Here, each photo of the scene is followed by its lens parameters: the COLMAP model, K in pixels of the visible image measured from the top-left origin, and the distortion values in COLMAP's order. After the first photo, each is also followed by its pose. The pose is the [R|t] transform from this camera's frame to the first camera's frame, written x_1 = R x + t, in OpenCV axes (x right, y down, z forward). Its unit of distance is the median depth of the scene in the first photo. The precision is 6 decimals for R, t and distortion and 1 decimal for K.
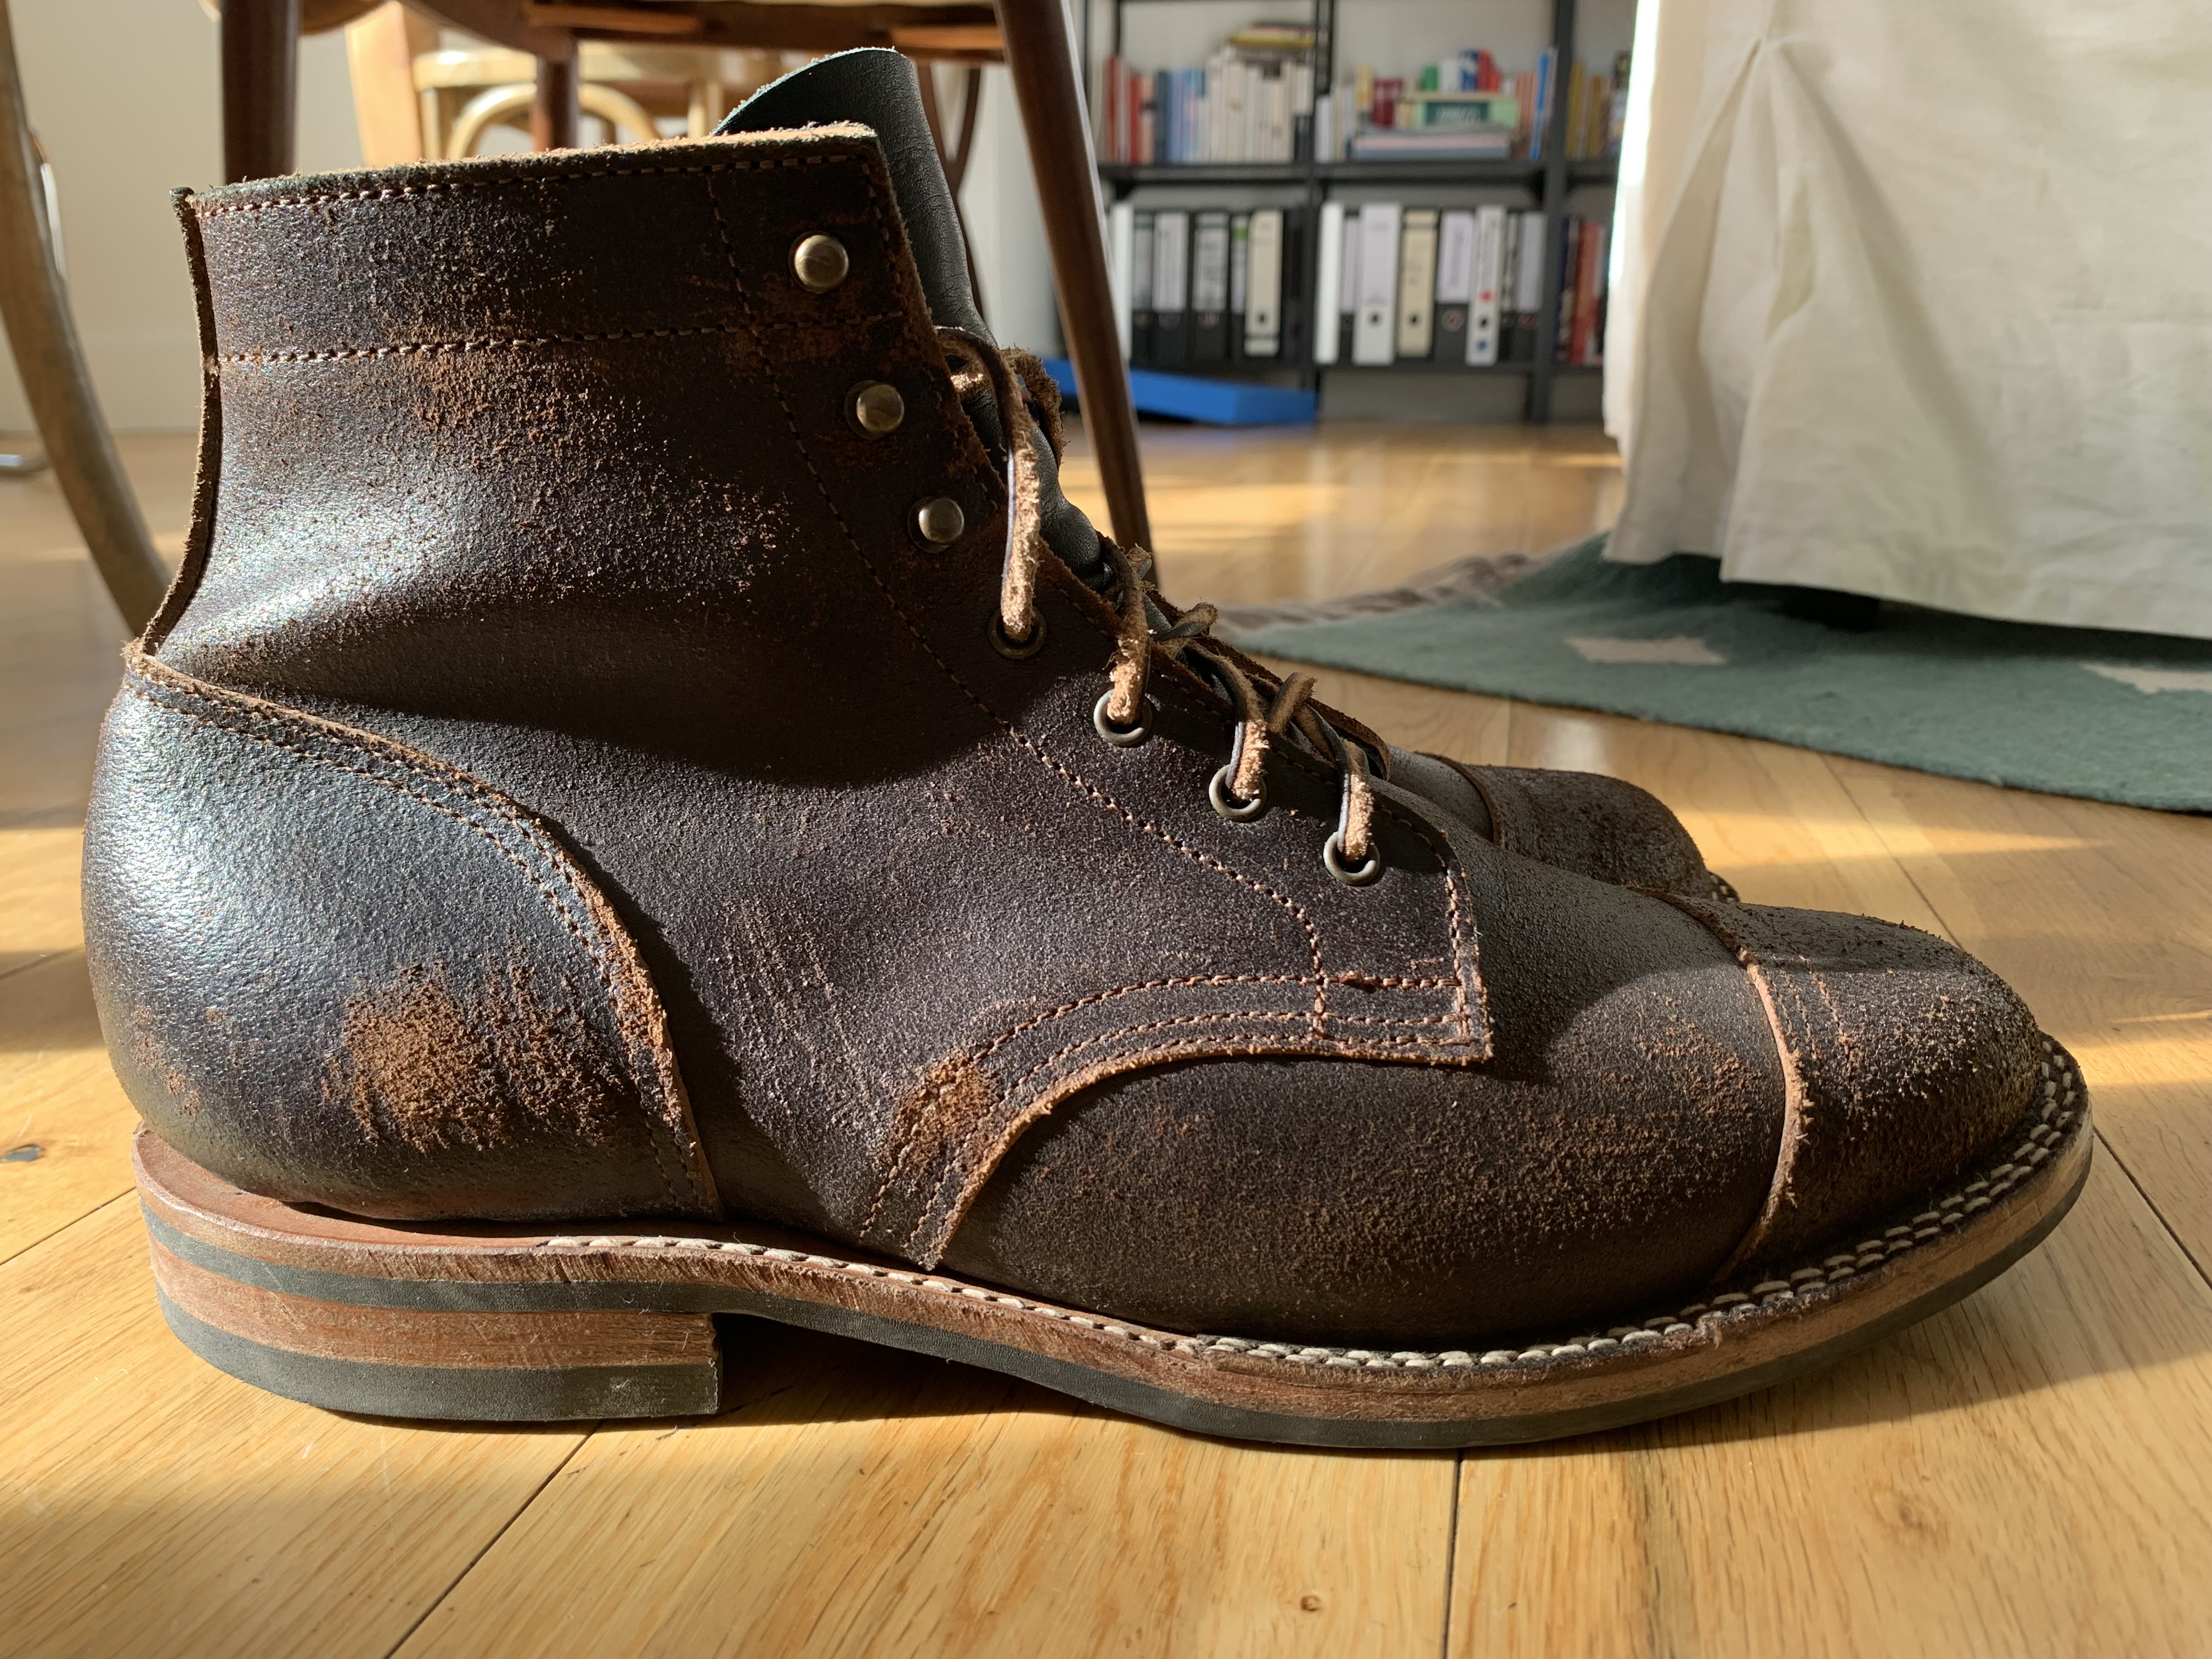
lens RADIAL K [[1707.4, 0, 1089.1], [0, 1707.4, 813.9], [0, 0, 1]] dist [-0.012849, 0.002846]
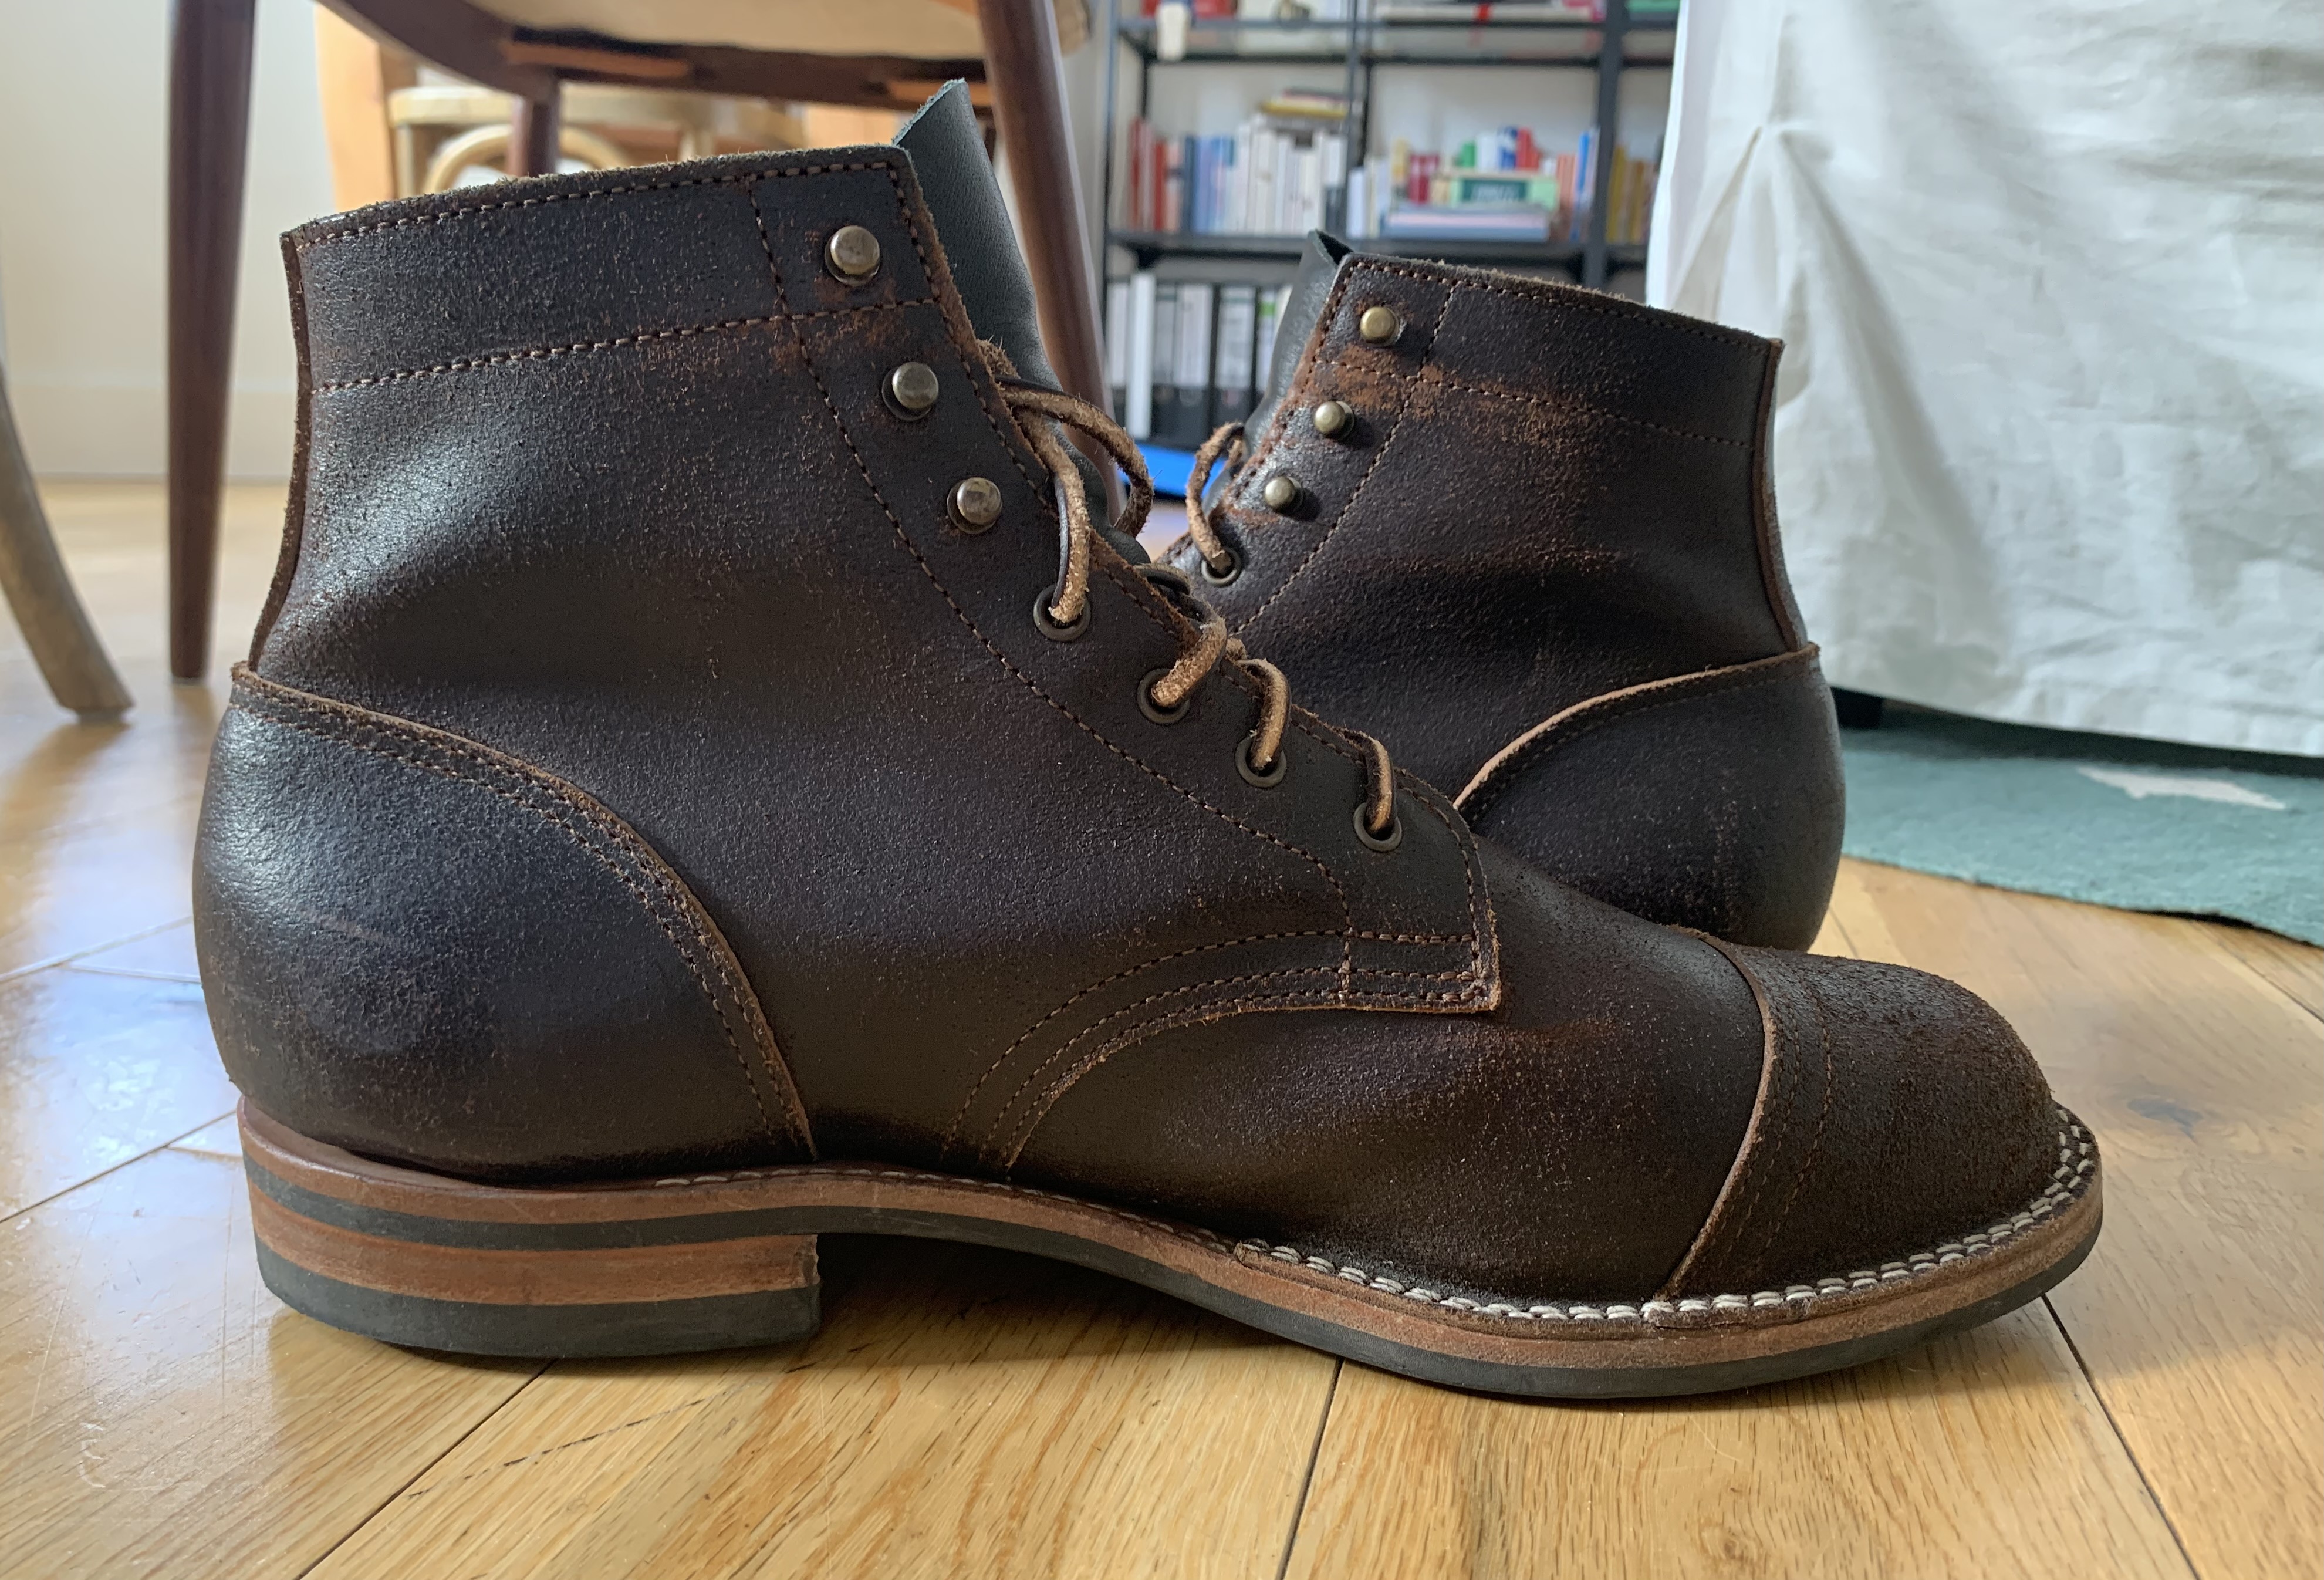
lens RADIAL K [[1820.7, 0, 1170.6], [0, 1820.7, 866.9], [0, 0, 1]] dist [-0.006765, -0.004963]
pose [[0.999089, 0.023973, 0.035313, 0.027272], [-0.022938, 0.999304, -0.029419, 0.012140], [-0.035994, 0.028583, 0.998943, -0.026005]]
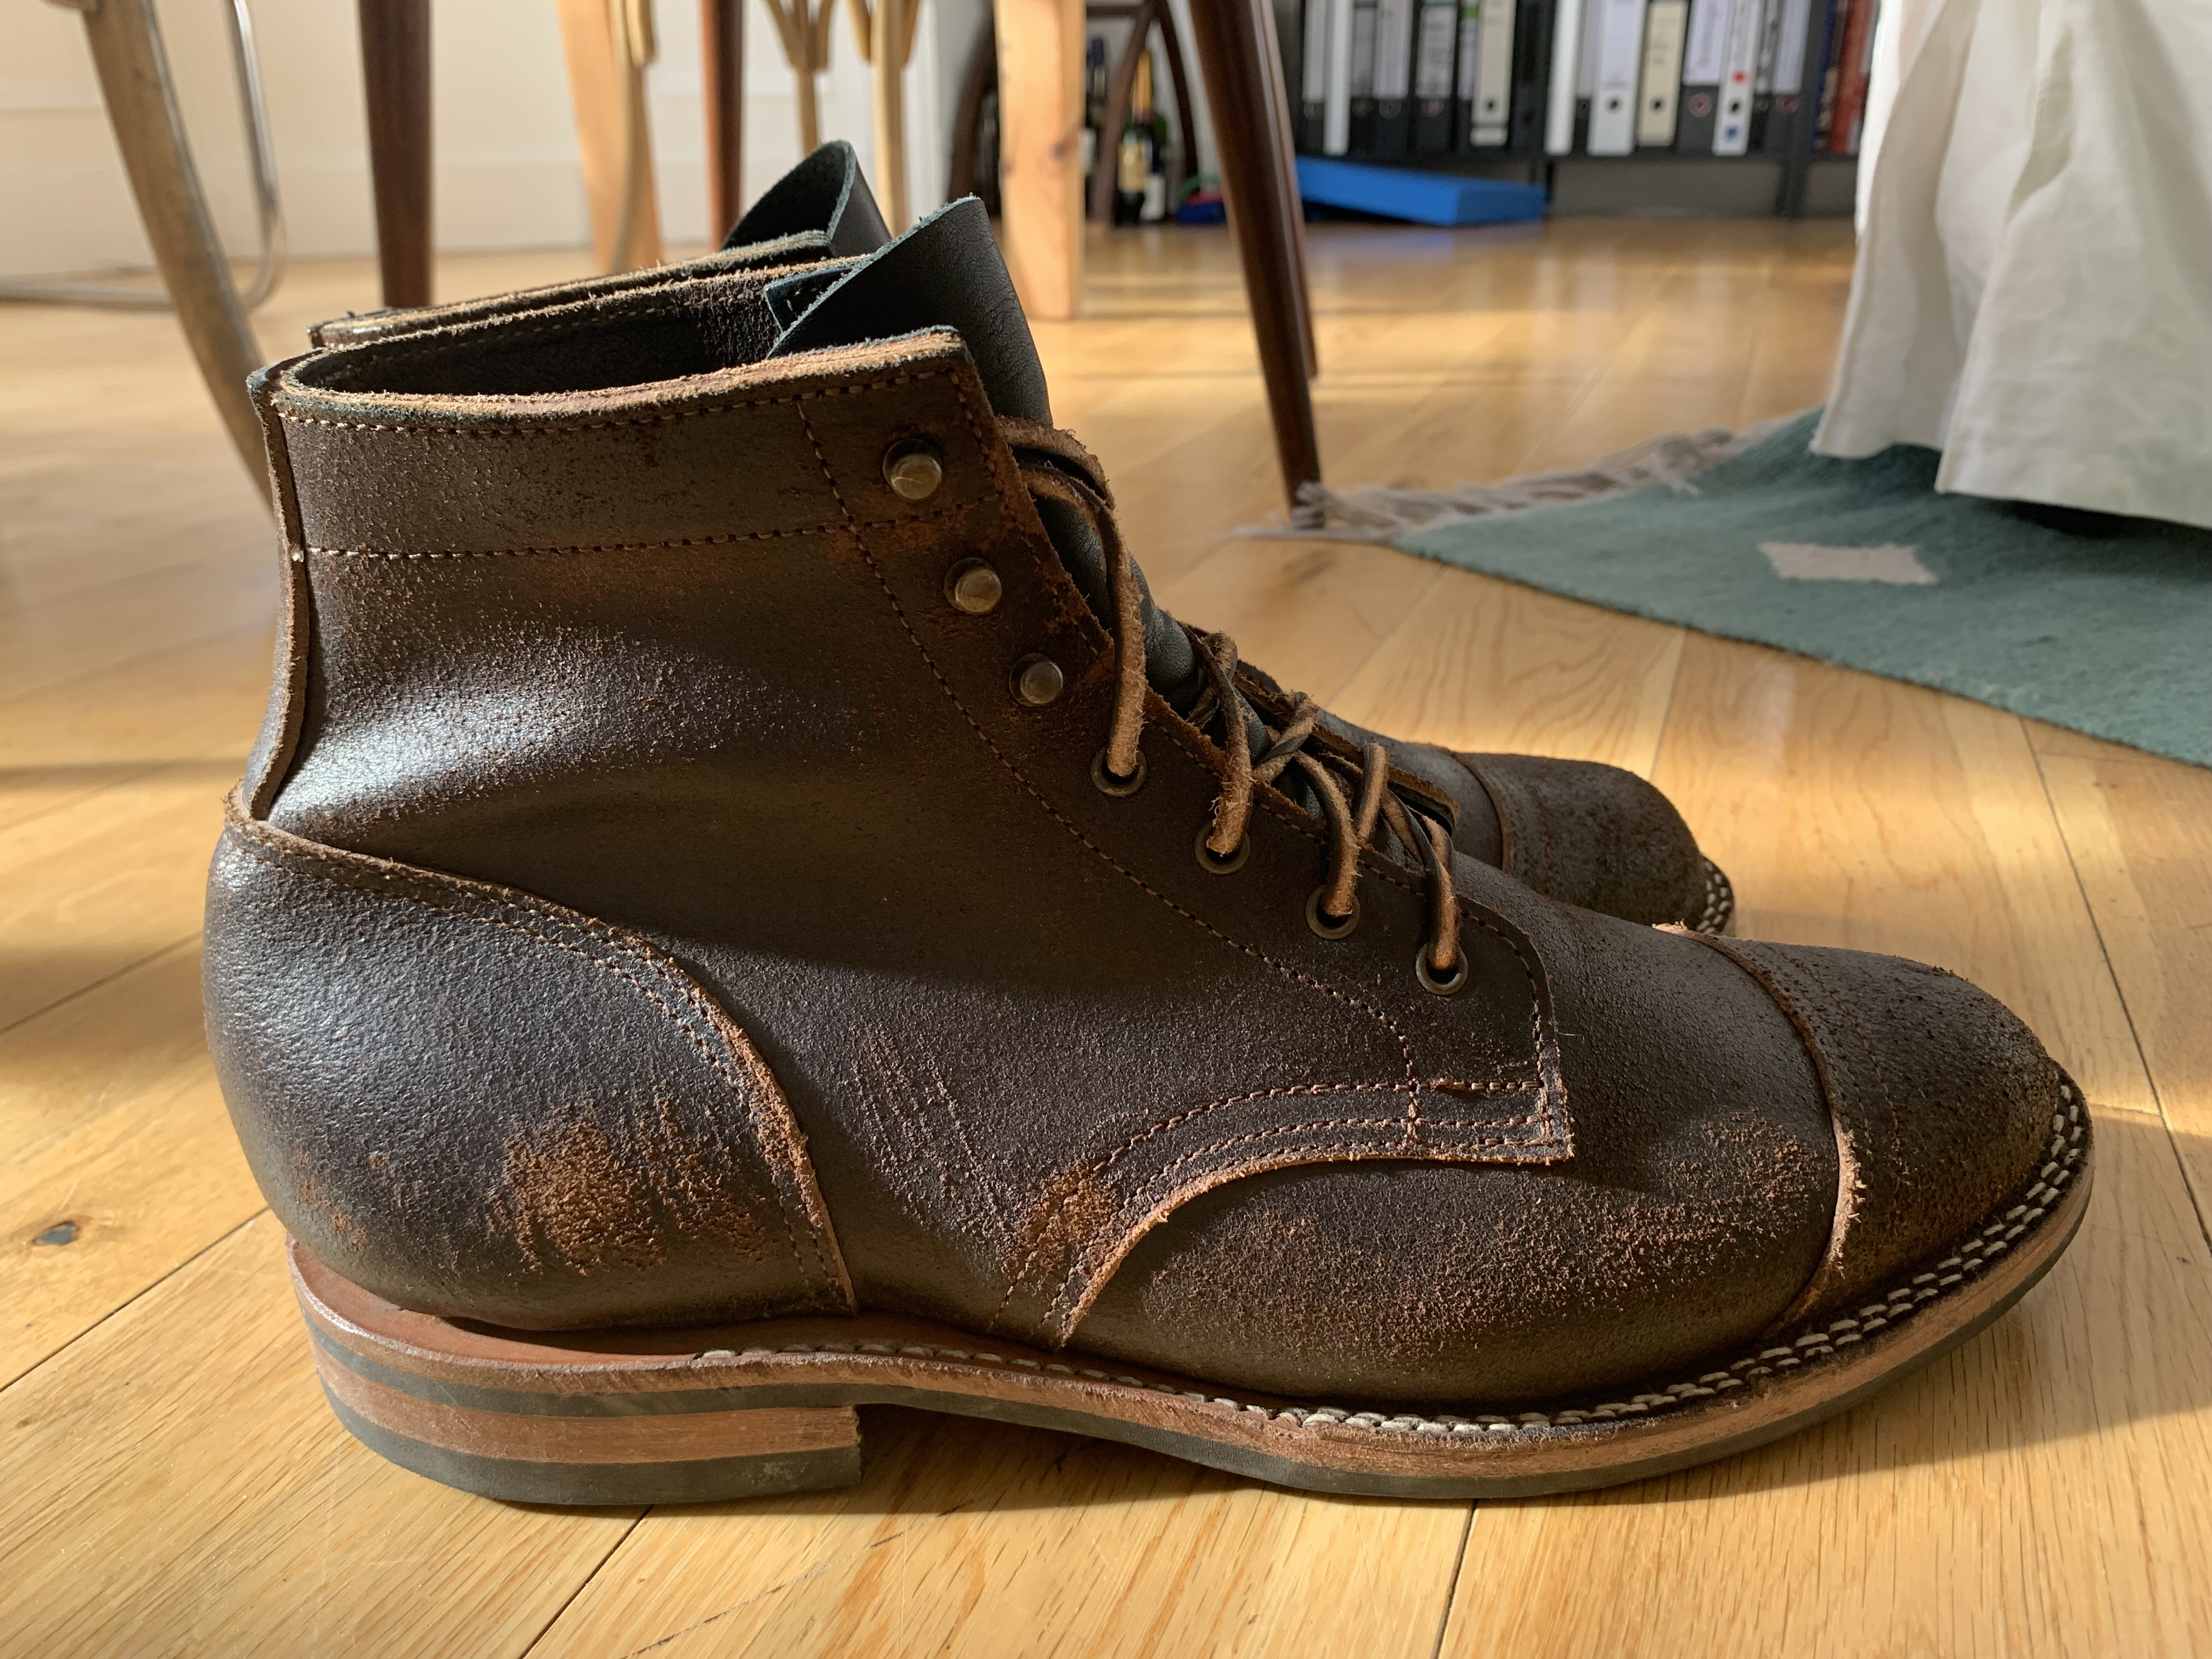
lens RADIAL K [[1707.4, 0, 1103.8], [0, 1707.4, 813.4], [0, 0, 1]] dist [-0.012849, 0.002846]
pose [[0.992844, 0.027682, -0.116164, 0.044263], [-0.013329, 0.992372, 0.122560, -0.075799], [0.118670, -0.120134, 0.985639, 0.040674]]
